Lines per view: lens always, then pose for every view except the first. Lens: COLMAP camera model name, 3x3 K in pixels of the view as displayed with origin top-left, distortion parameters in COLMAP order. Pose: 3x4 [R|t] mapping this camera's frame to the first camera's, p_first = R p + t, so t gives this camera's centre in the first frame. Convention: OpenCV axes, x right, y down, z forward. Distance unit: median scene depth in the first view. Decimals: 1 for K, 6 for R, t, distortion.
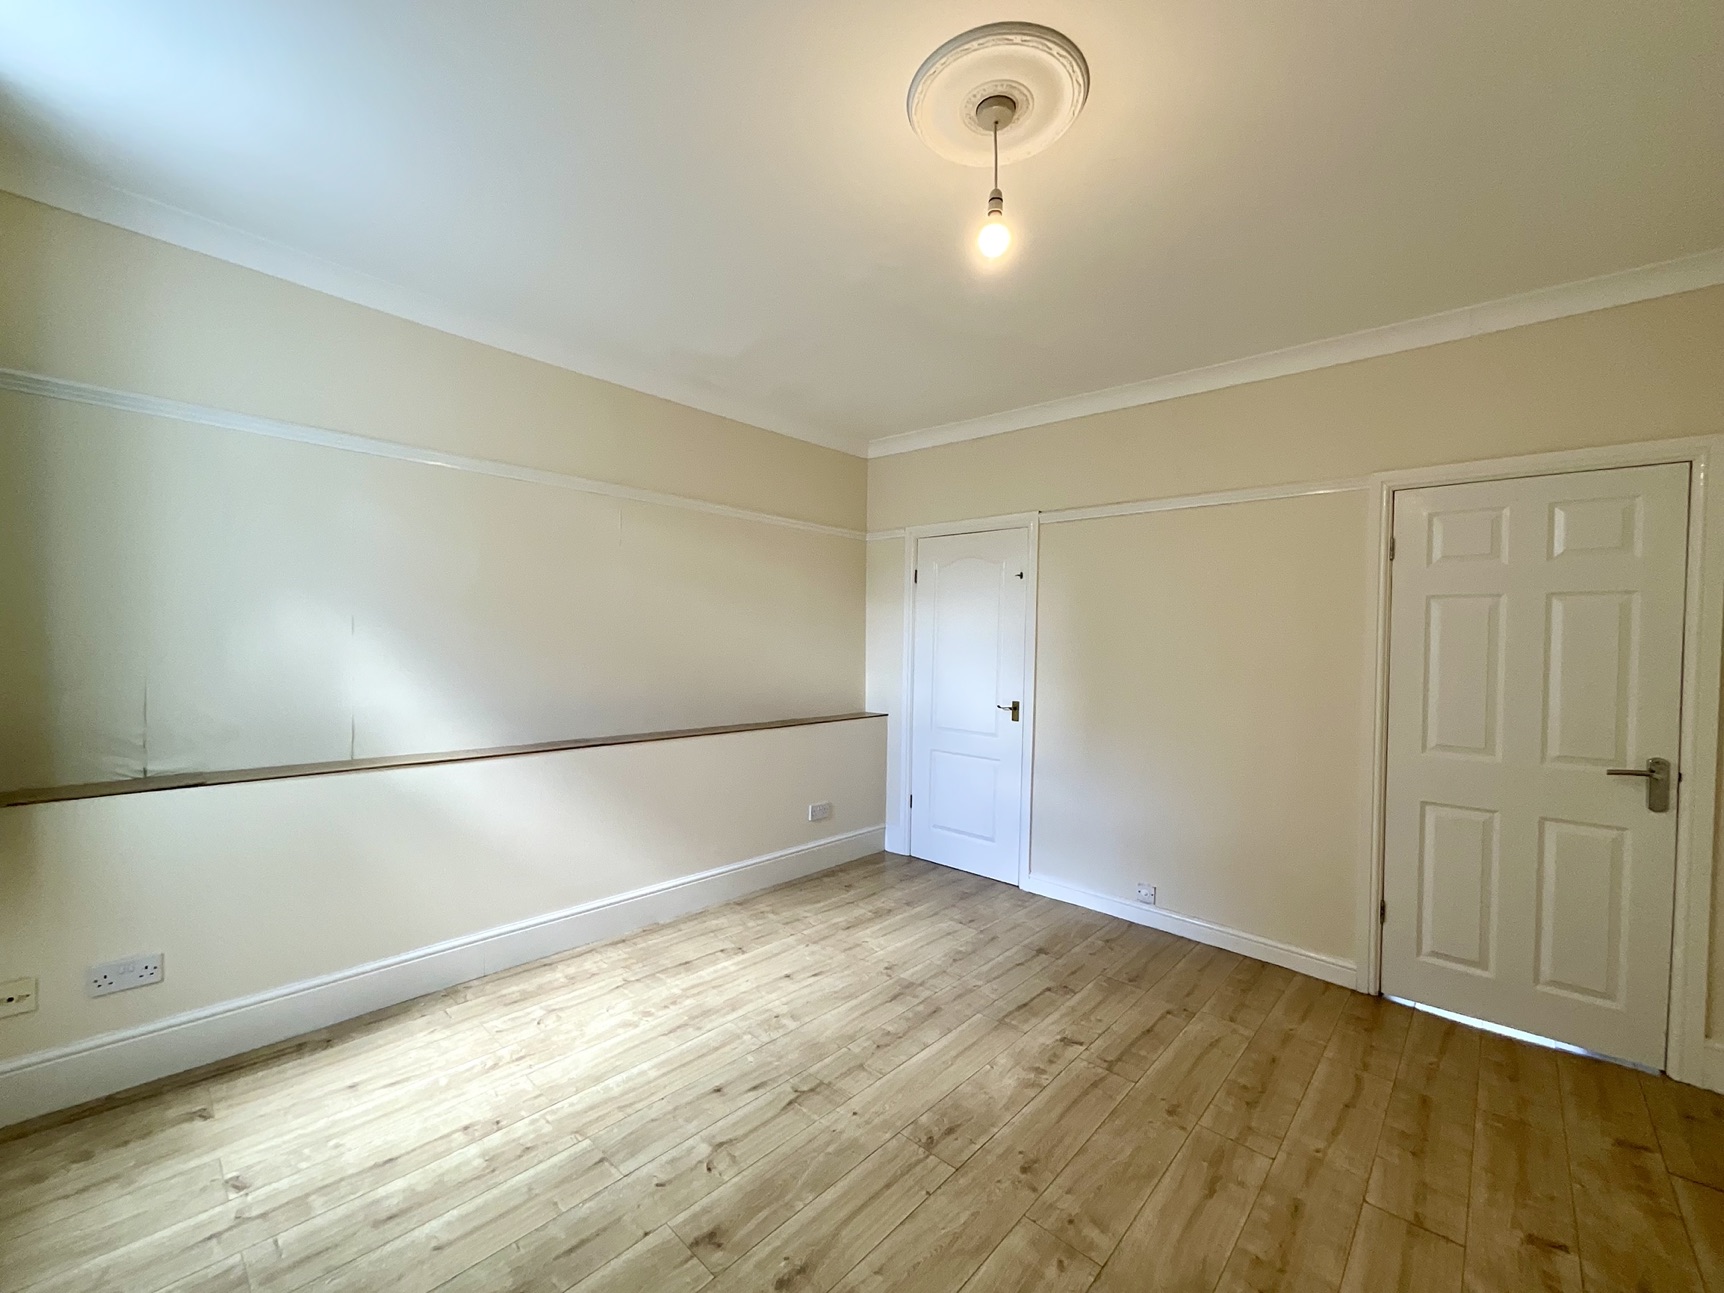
lens RADIAL K [[699.4, 0, 864.8], [0, 699.4, 645.3], [0, 0, 1]] dist [0.002192, 0.000269]
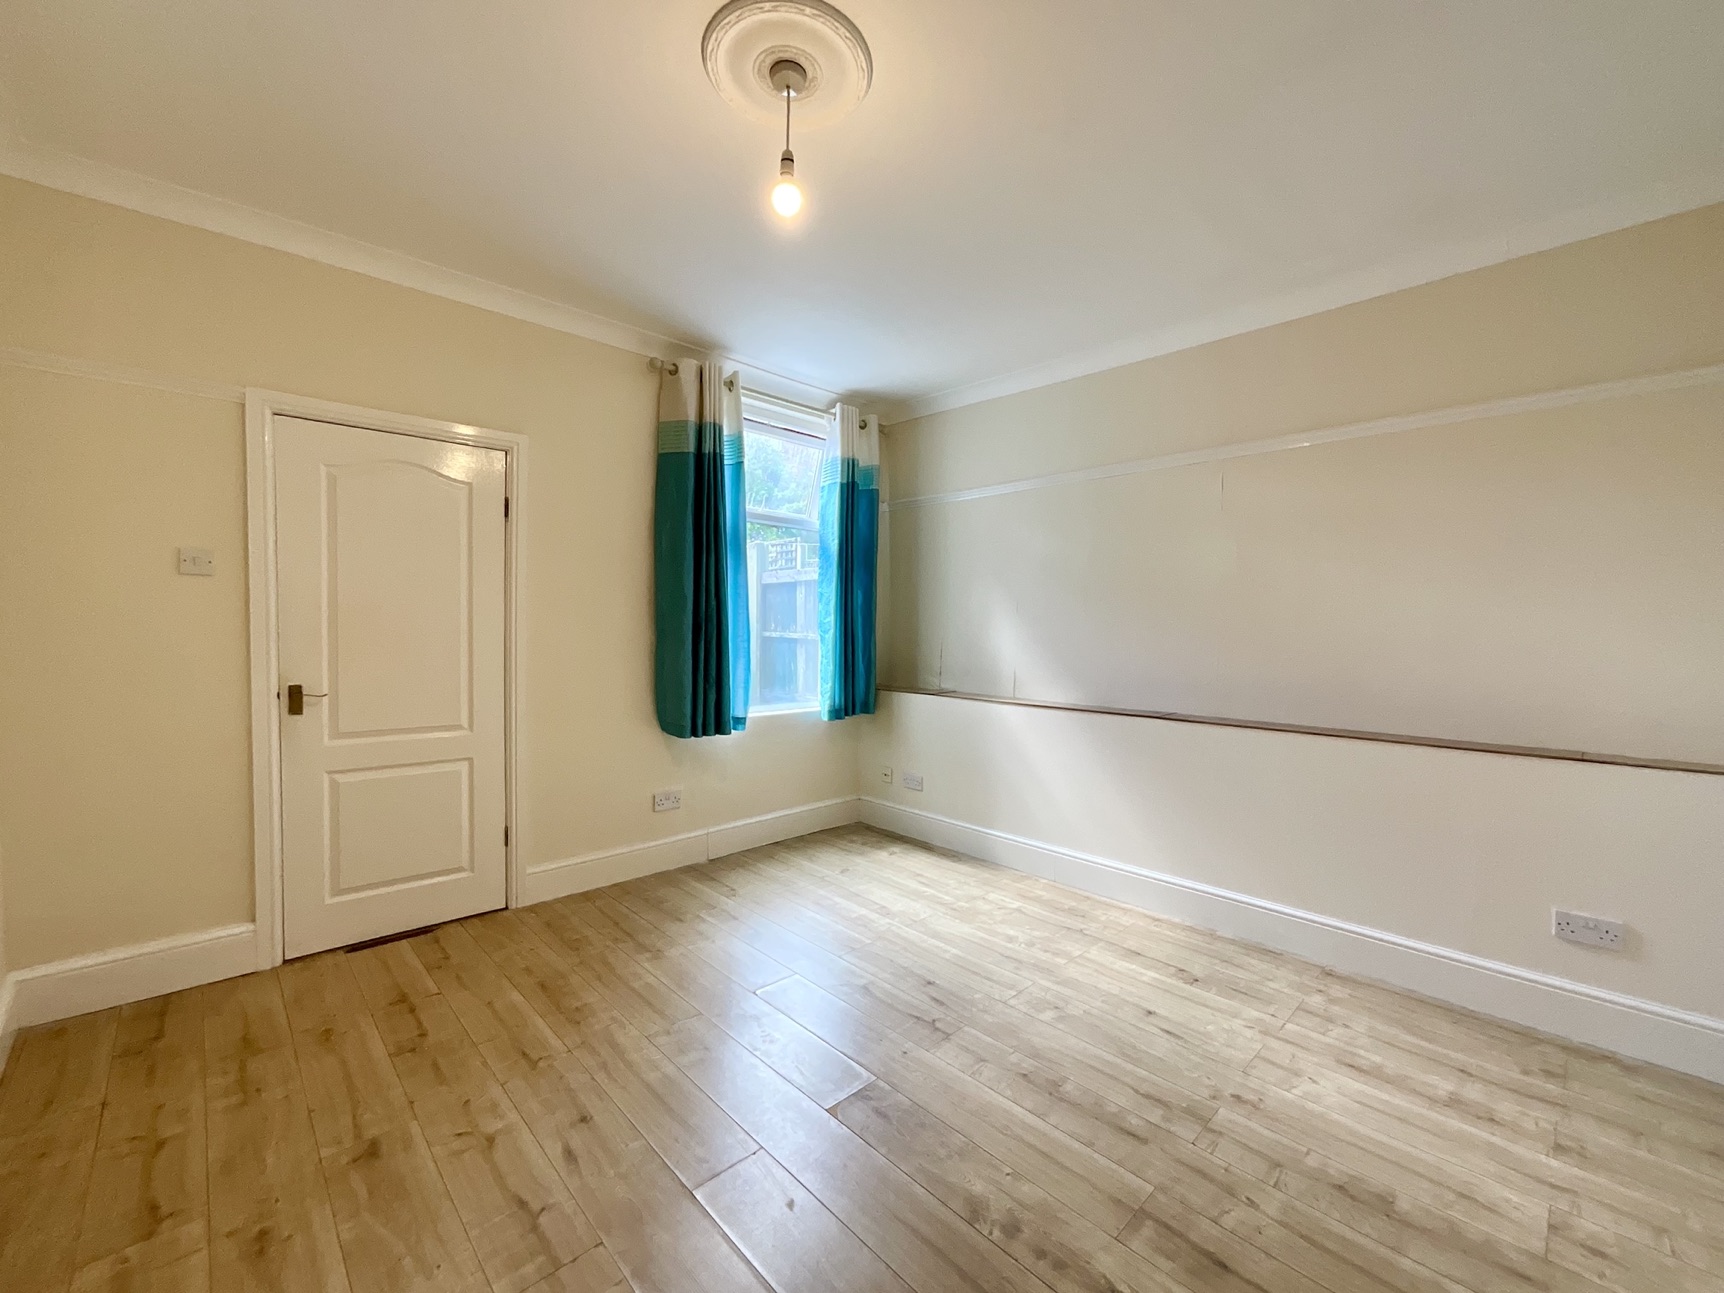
lens RADIAL K [[699.4, 0, 862.7], [0, 699.4, 642.3], [0, 0, 1]] dist [0.002192, 0.000269]
pose [[-0.059845, -0.004127, -0.998199, 0.707829], [-0.024349, 0.999700, -0.002674, 0.052131], [0.997911, 0.024146, -0.059927, 0.690562]]
